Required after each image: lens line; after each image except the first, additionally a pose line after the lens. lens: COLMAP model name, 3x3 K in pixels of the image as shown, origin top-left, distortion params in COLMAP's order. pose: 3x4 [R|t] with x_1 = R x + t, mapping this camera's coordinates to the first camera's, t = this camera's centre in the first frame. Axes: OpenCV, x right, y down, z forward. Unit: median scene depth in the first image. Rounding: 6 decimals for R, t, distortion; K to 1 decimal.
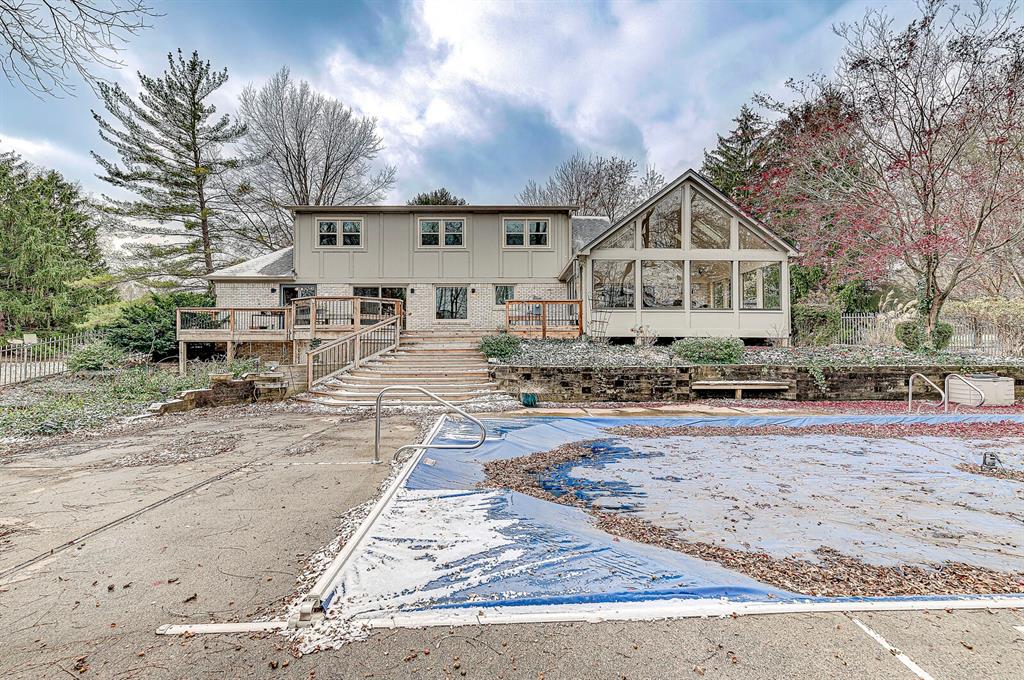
lens RADIAL K [[437.7, 0, 512.0], [0, 437.7, 340.0], [0, 0, 1]] dist [0.000192, -0.000009]
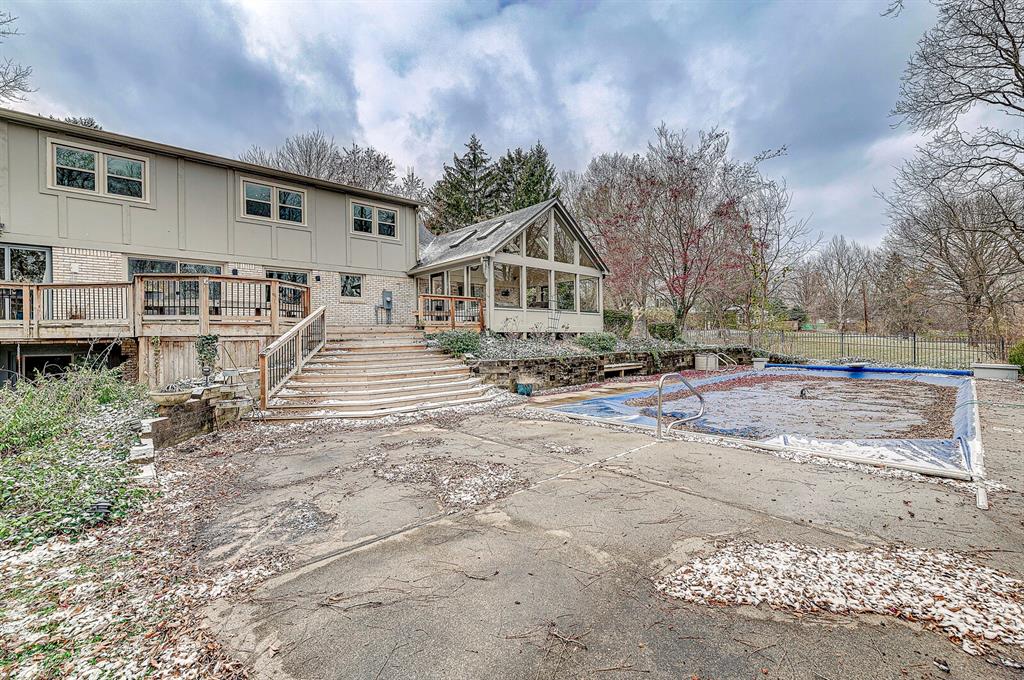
lens RADIAL K [[437.7, 0, 512.0], [0, 437.7, 340.0], [0, 0, 1]] dist [0.000192, -0.000009]
pose [[0.749662, -0.012287, 0.661707, -0.516137], [0.006215, 0.999914, 0.011526, -0.000201], [-0.661792, -0.004528, 0.749674, 0.152215]]
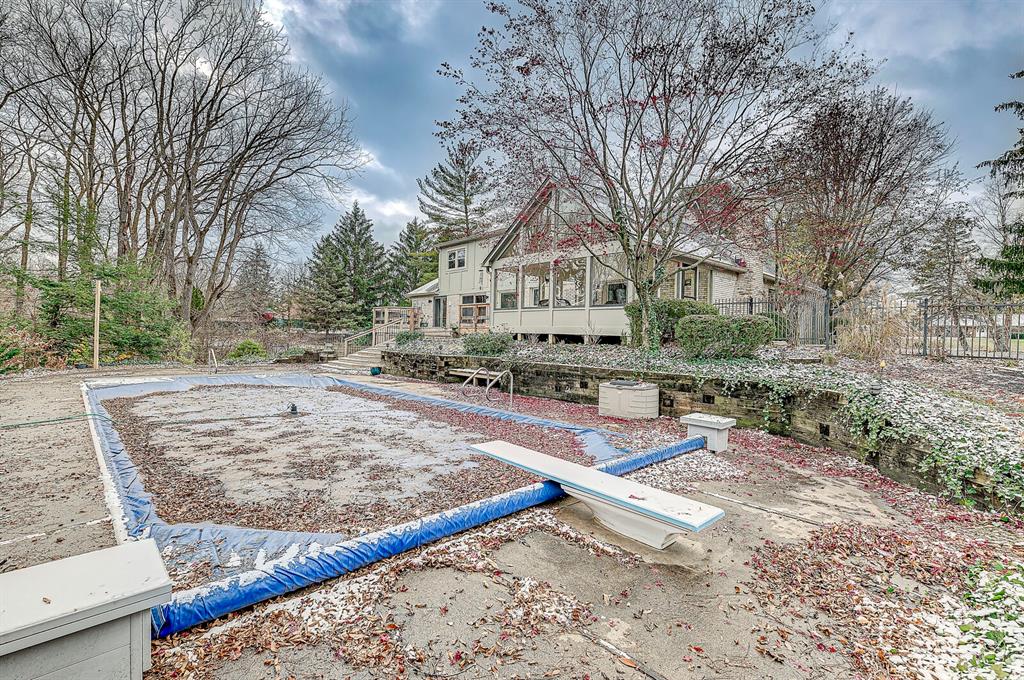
lens RADIAL K [[466.3, 0, 512.0], [0, 466.3, 340.0], [0, 0, 1]] dist [-0.000336, -0.000013]
pose [[0.665069, 0.022166, -0.746453, 1.192876], [-0.021762, 0.999710, 0.010296, -0.003004], [0.746465, 0.009397, 0.665359, 0.181600]]
